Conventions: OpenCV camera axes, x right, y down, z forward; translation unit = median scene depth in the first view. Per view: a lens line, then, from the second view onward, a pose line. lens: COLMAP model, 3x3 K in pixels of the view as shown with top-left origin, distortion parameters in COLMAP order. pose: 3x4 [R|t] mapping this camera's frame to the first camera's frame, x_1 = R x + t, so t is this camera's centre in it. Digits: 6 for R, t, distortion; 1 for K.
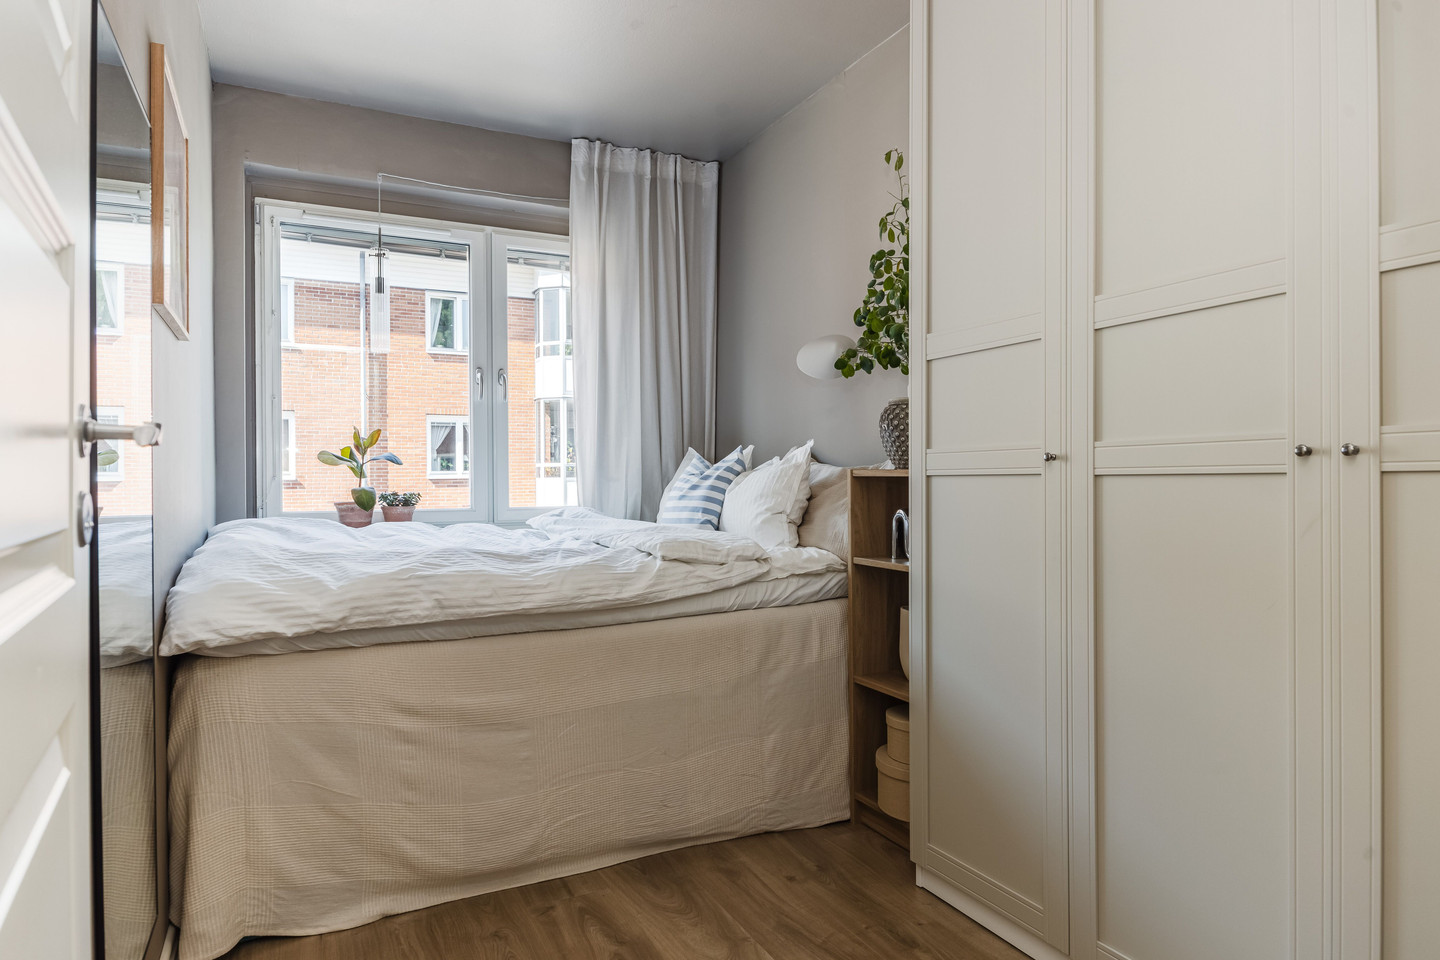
lens RADIAL K [[864.0, 0, 721.5], [0, 864.0, 477.4], [0, 0, 1]] dist [-0.006213, -0.000524]
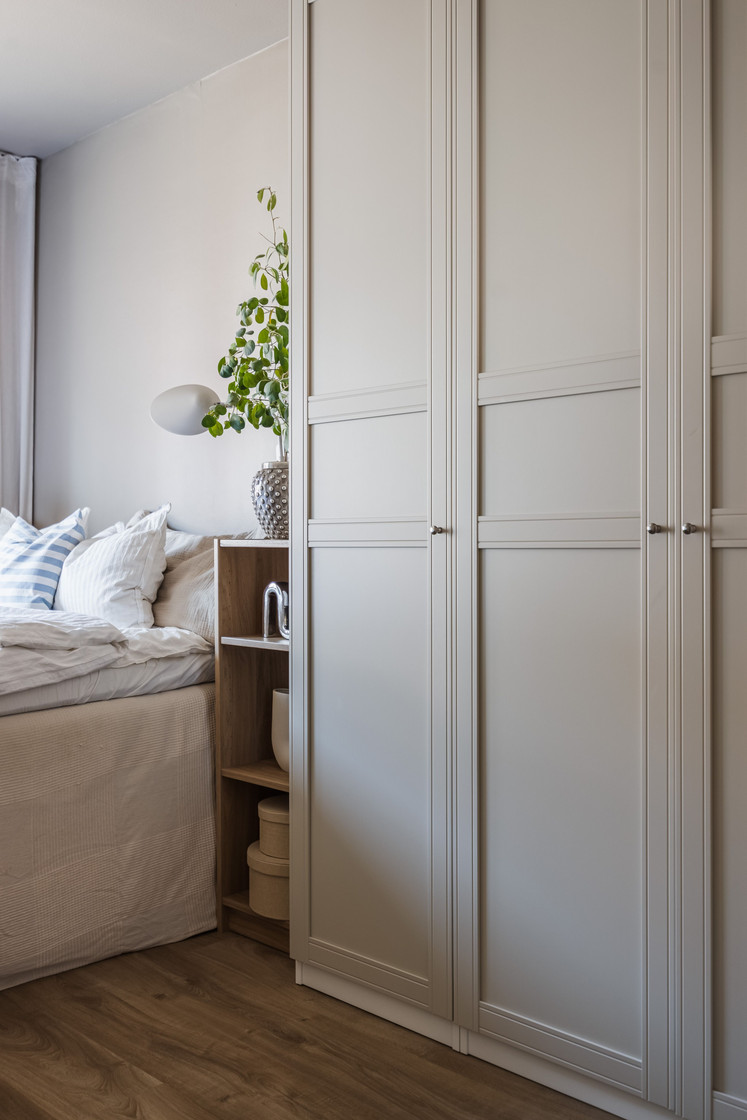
lens RADIAL K [[1075.5, 0, 377.2], [0, 1075.5, 551.3], [0, 0, 1]] dist [-0.029388, 0.000000]
pose [[0.939929, -0.002678, 0.341361, -0.078031], [-0.001162, 0.999938, 0.011046, -0.009237], [-0.341369, -0.010779, 0.939867, -0.106168]]
